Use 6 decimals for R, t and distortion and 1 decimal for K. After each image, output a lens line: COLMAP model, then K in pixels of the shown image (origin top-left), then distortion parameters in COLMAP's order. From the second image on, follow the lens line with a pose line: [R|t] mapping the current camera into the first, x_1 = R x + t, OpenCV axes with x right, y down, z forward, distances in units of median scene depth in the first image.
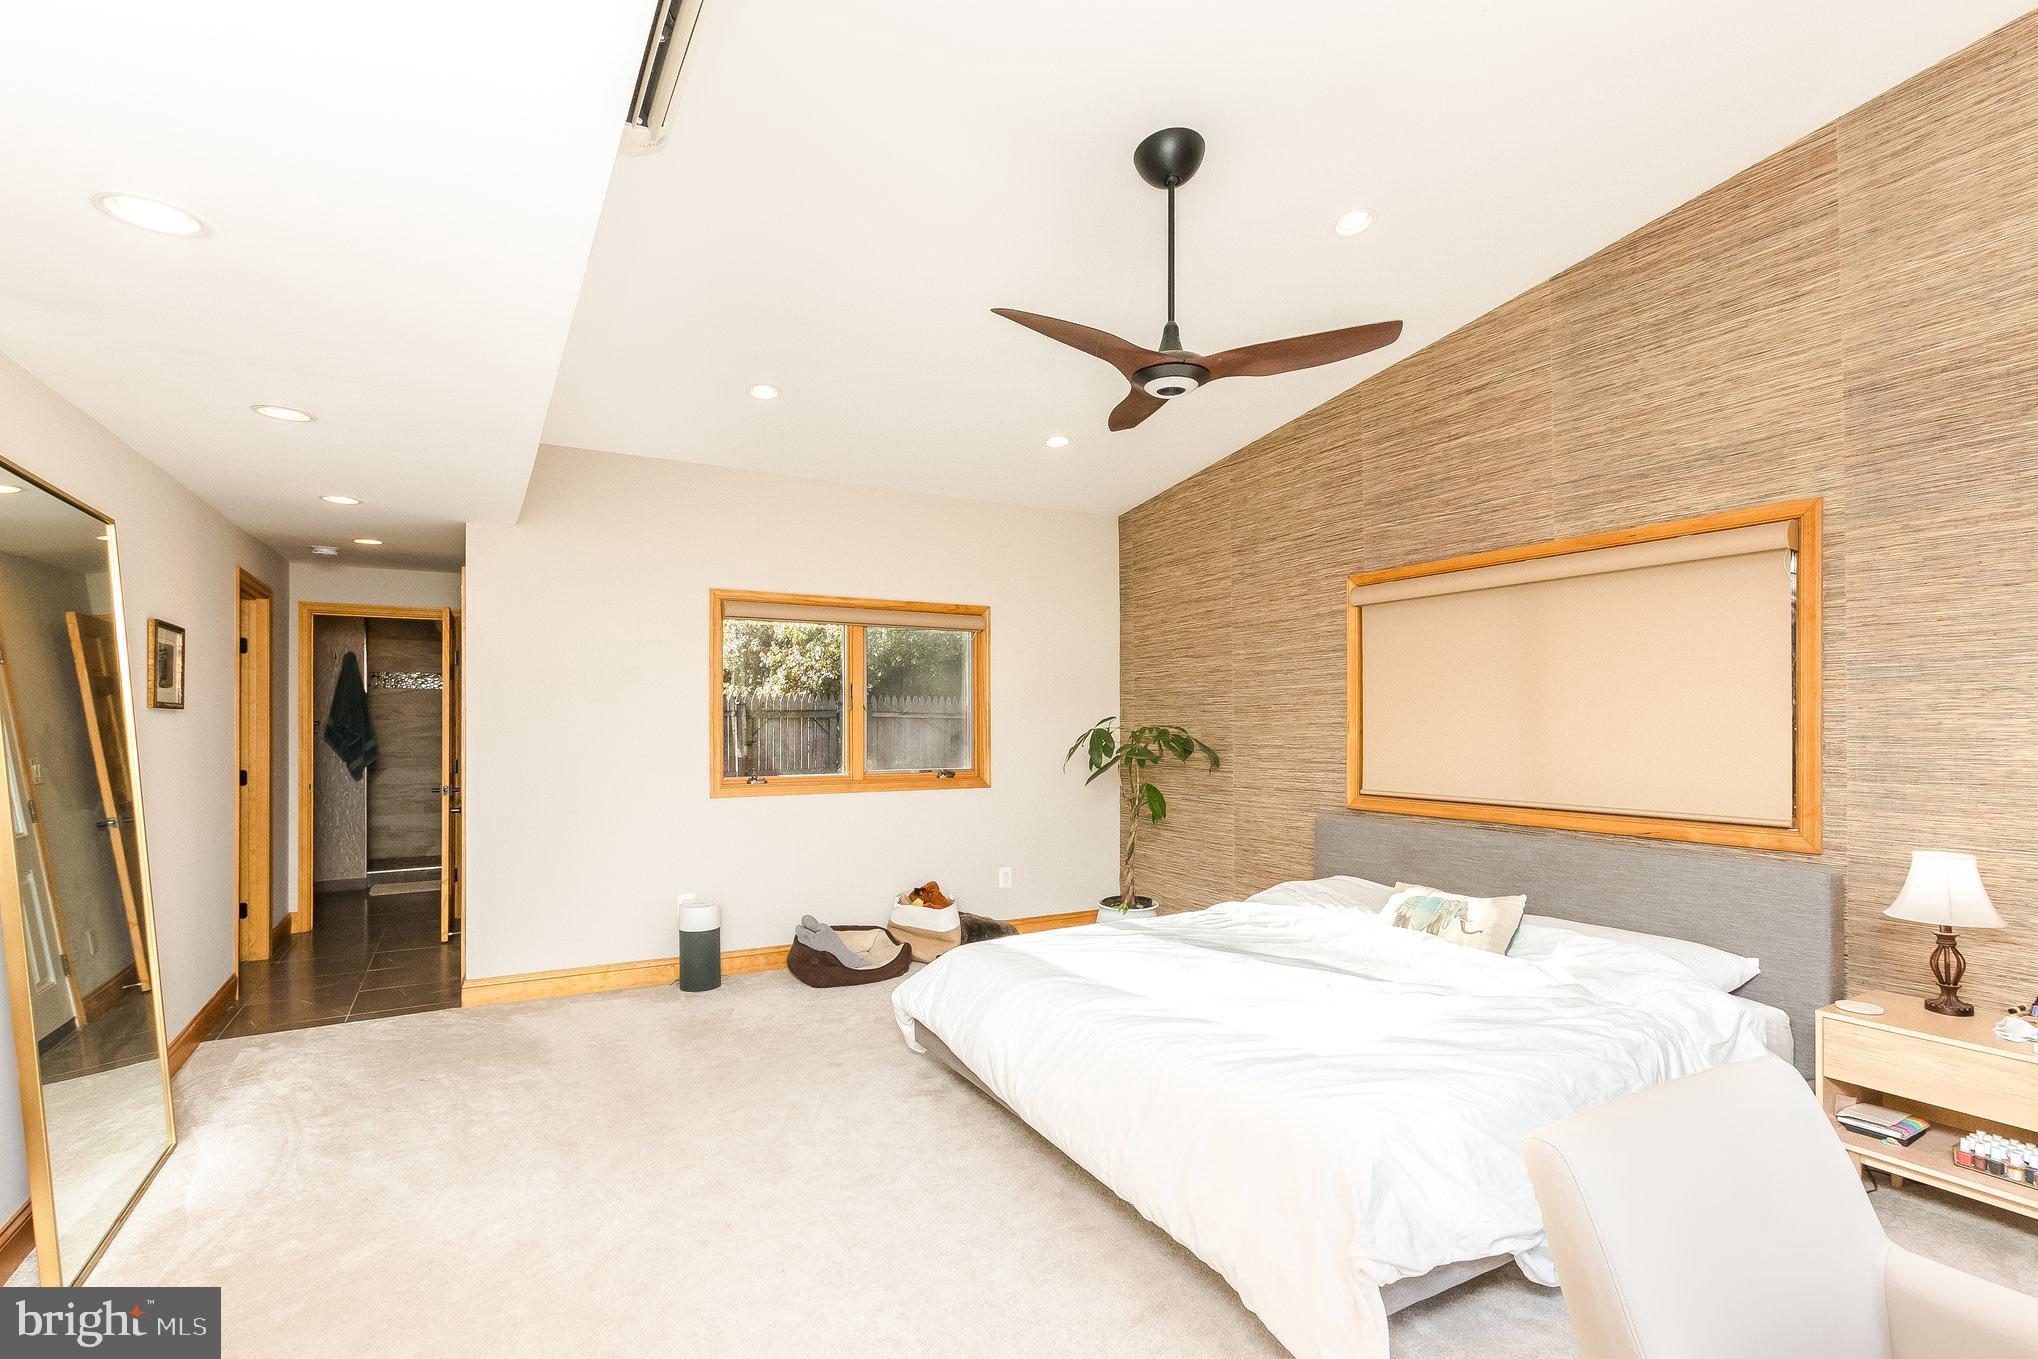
lens RADIAL K [[949.7, 0, 1004.9], [0, 949.7, 729.3], [0, 0, 1]] dist [0.000731, -0.000121]
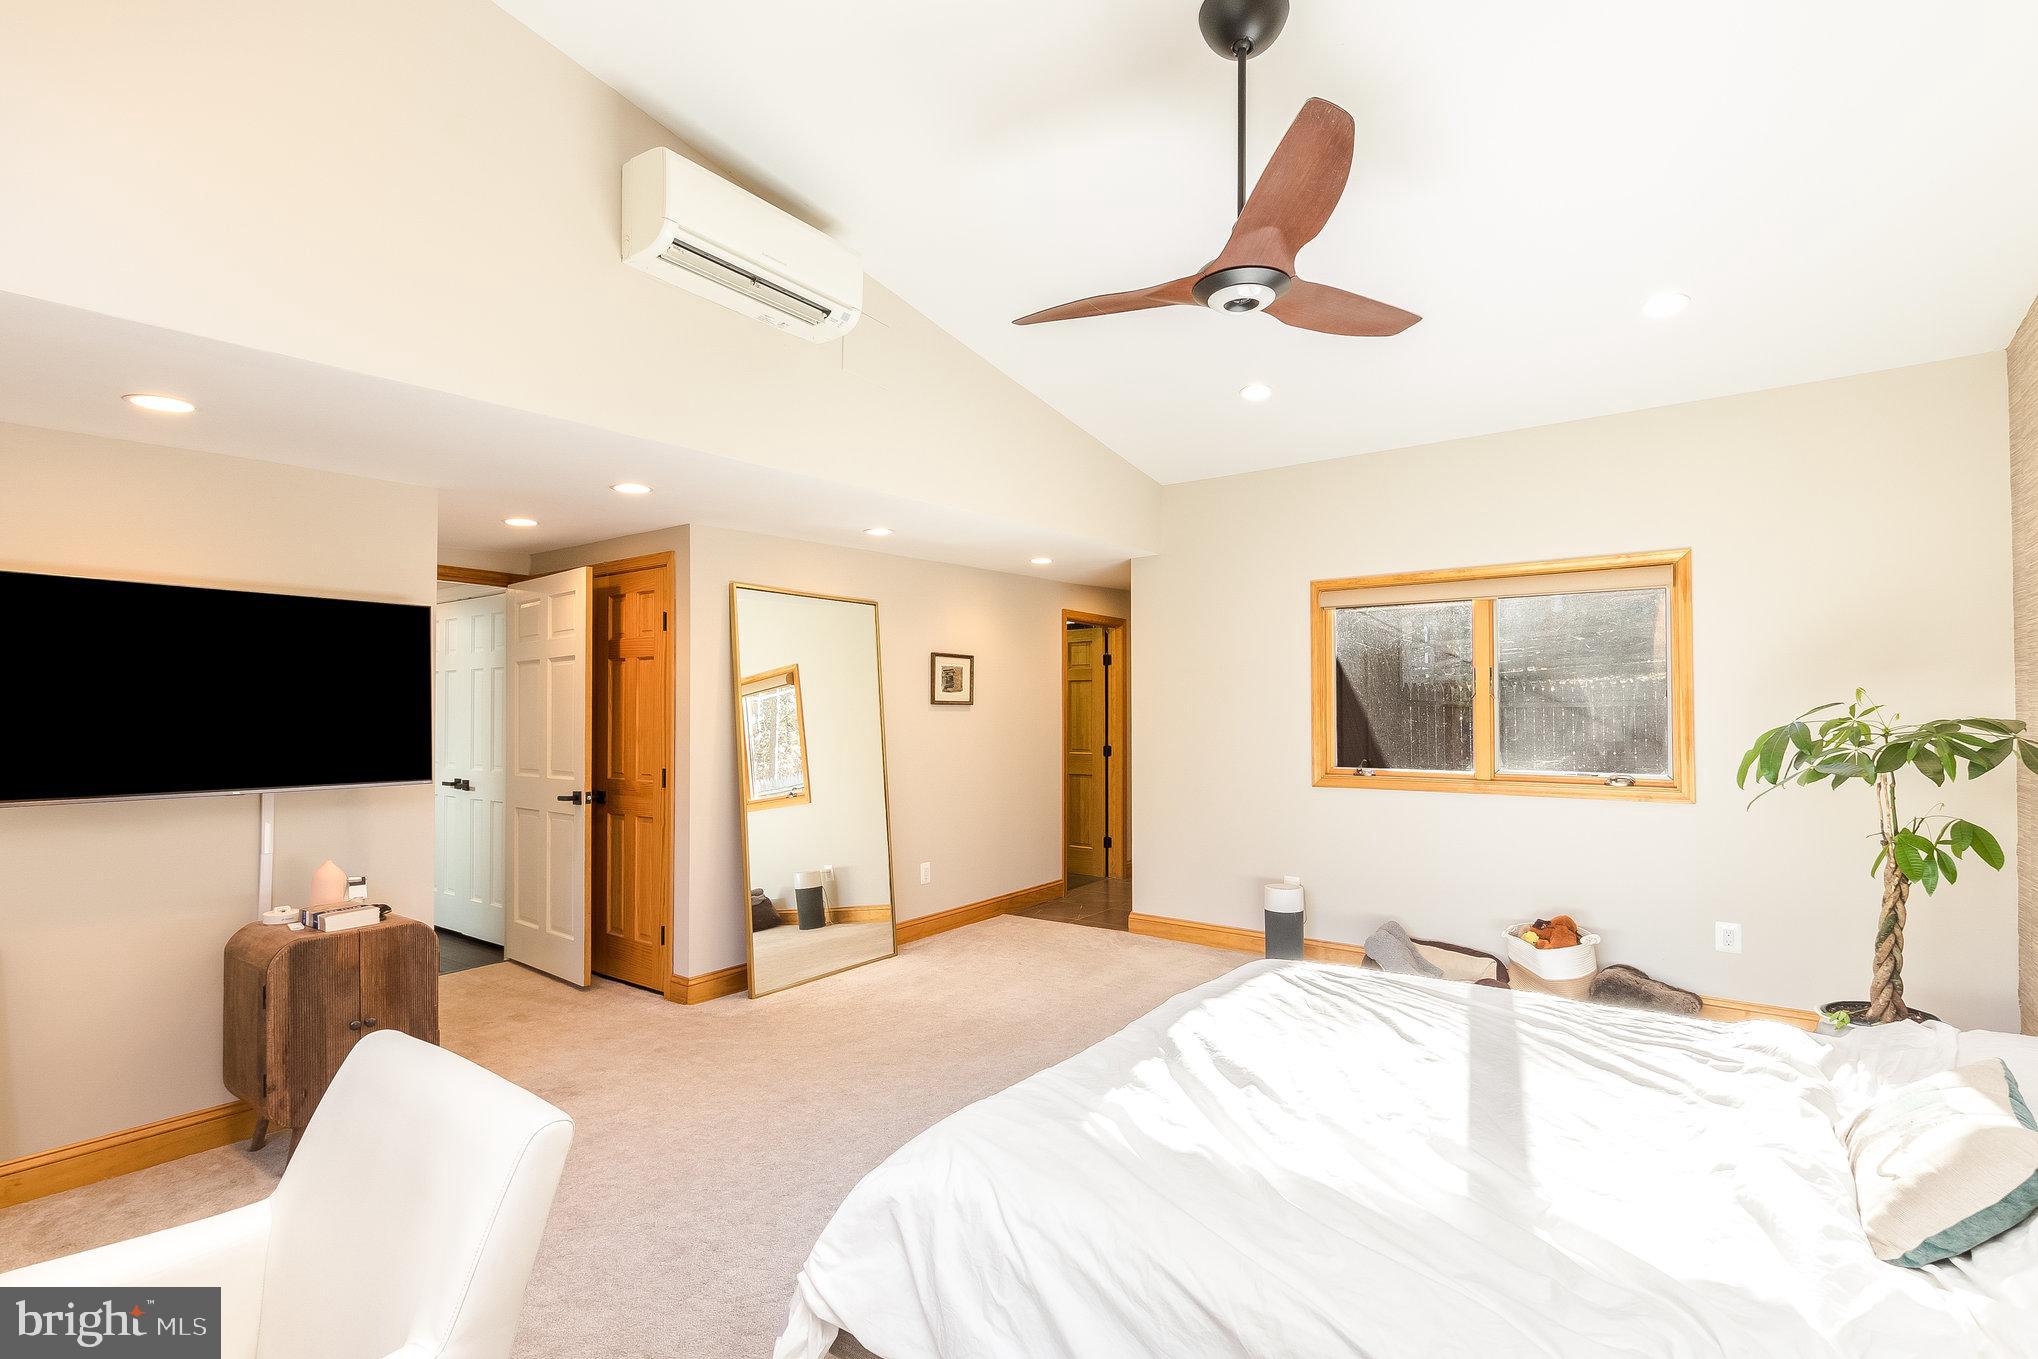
lens RADIAL K [[949.7, 0, 1004.9], [0, 949.7, 729.3], [0, 0, 1]] dist [0.000731, -0.000121]
pose [[0.421469, 0.015134, -0.906716, 0.480009], [-0.007563, 0.999885, 0.013174, -0.000680], [0.906811, 0.001305, 0.421535, 0.270408]]
